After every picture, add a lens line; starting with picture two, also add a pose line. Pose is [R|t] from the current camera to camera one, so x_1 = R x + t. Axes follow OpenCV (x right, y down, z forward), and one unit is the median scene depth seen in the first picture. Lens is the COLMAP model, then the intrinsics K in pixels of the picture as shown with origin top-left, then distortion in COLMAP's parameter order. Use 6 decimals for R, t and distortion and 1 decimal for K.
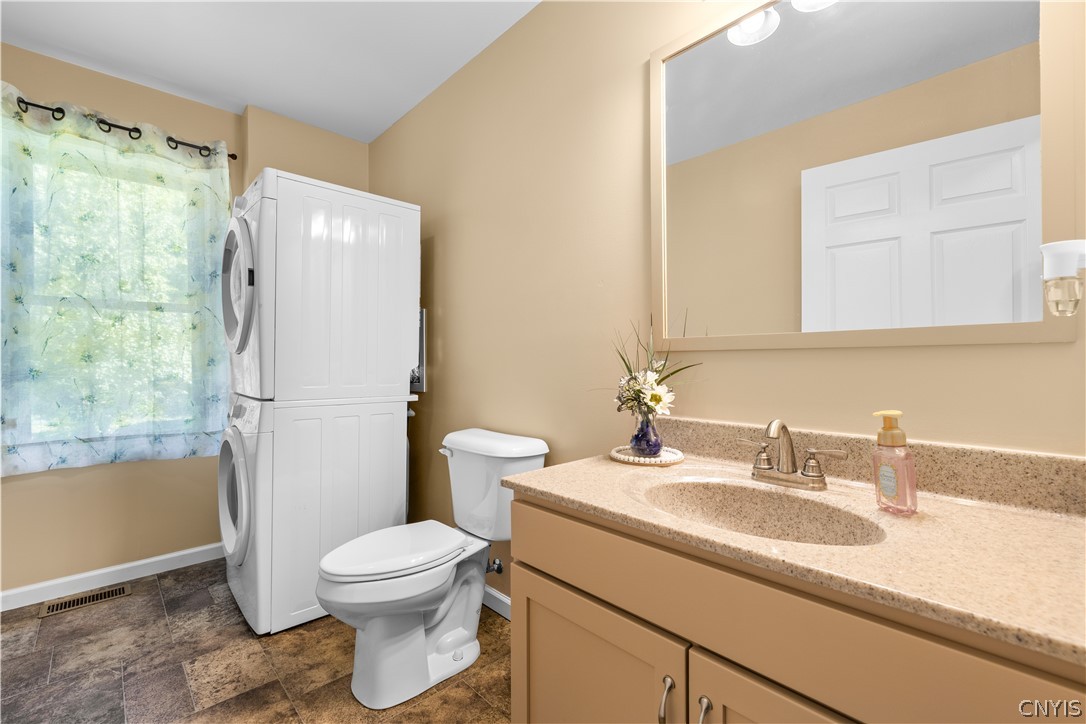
lens RADIAL K [[469.4, 0, 538.7], [0, 469.4, 360.6], [0, 0, 1]] dist [0.003844, -0.001025]
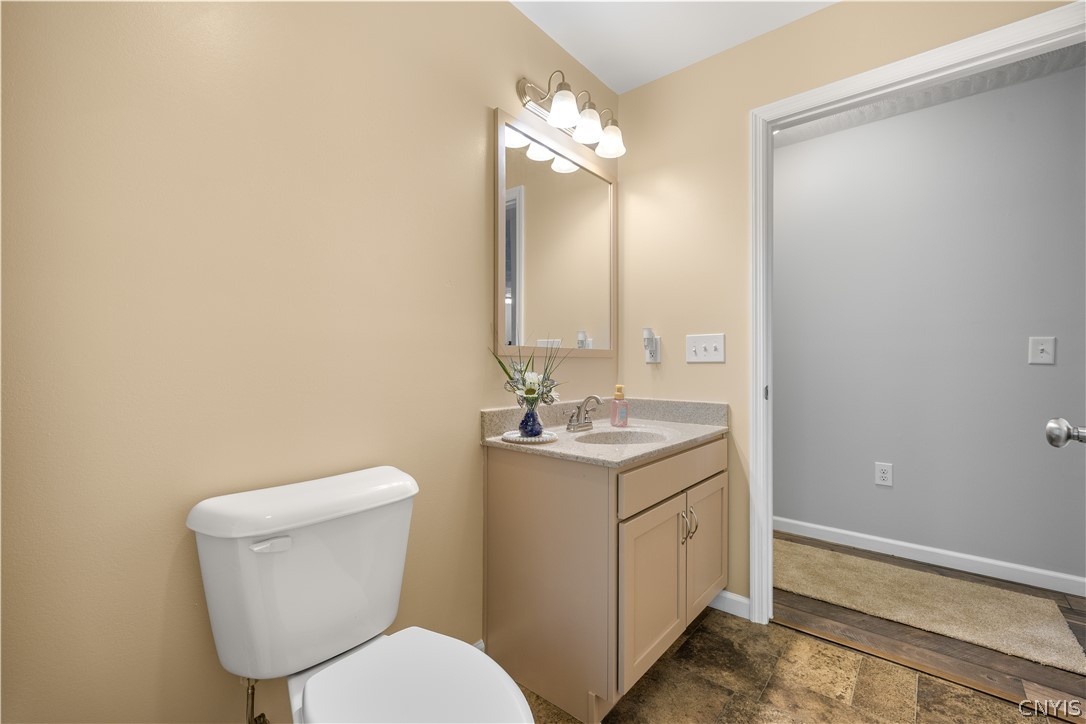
lens RADIAL K [[469.4, 0, 538.7], [0, 469.4, 360.6], [0, 0, 1]] dist [0.003844, -0.001025]
pose [[-0.123620, 0.009264, 0.992286, -1.546584], [-0.011522, 0.999876, -0.010770, 0.012853], [-0.992263, -0.012764, -0.123498, 1.675154]]
